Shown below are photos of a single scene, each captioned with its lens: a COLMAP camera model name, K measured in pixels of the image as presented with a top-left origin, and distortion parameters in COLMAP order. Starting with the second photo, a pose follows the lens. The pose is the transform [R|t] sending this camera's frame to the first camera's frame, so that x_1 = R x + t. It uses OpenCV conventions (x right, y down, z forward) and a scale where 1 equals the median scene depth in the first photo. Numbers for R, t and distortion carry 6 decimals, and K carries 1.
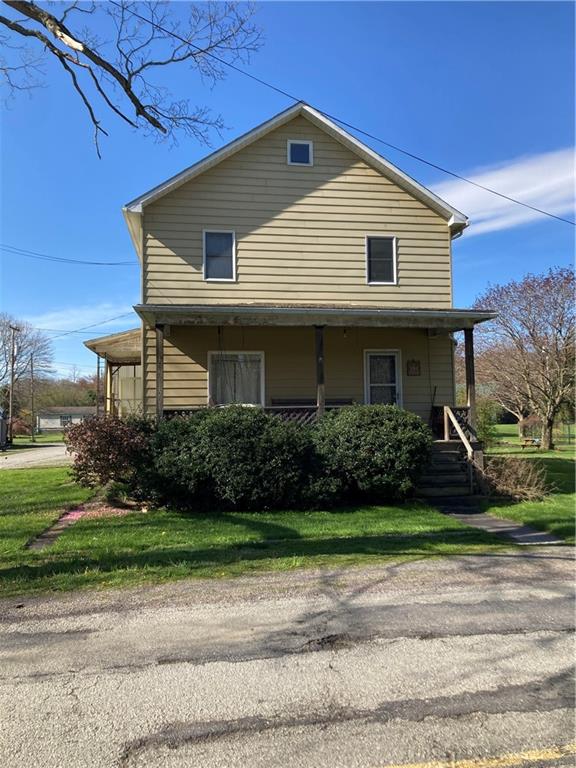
lens RADIAL K [[623.0, 0, 288.0], [0, 623.0, 384.0], [0, 0, 1]] dist [0.077742, -0.138334]
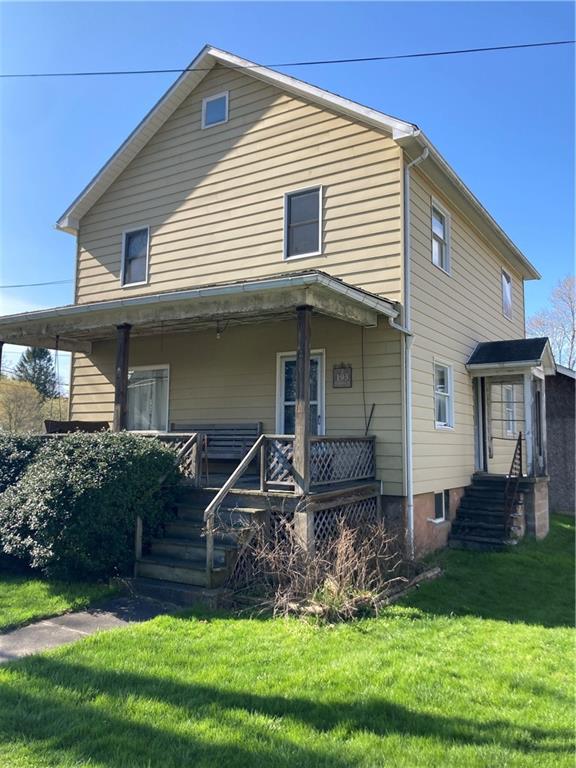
lens RADIAL K [[630.1, 0, 288.0], [0, 630.1, 384.0], [0, 0, 1]] dist [0.015545, -0.006151]
pose [[0.760643, -0.041974, -0.647812, 0.599873], [0.011833, 0.998638, -0.050811, 0.015512], [0.649063, 0.030983, 0.760104, 0.479522]]
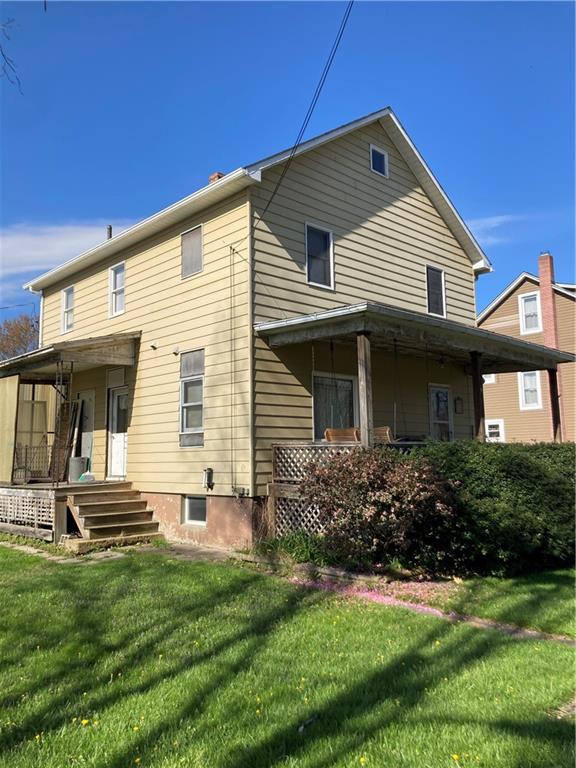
lens RADIAL K [[623.0, 0, 288.0], [0, 623.0, 384.0], [0, 0, 1]] dist [0.077742, -0.138334]
pose [[0.819887, 0.066973, 0.568594, -0.594330], [-0.026233, 0.996486, -0.079547, 0.027367], [-0.571923, 0.050303, 0.818763, 0.358893]]
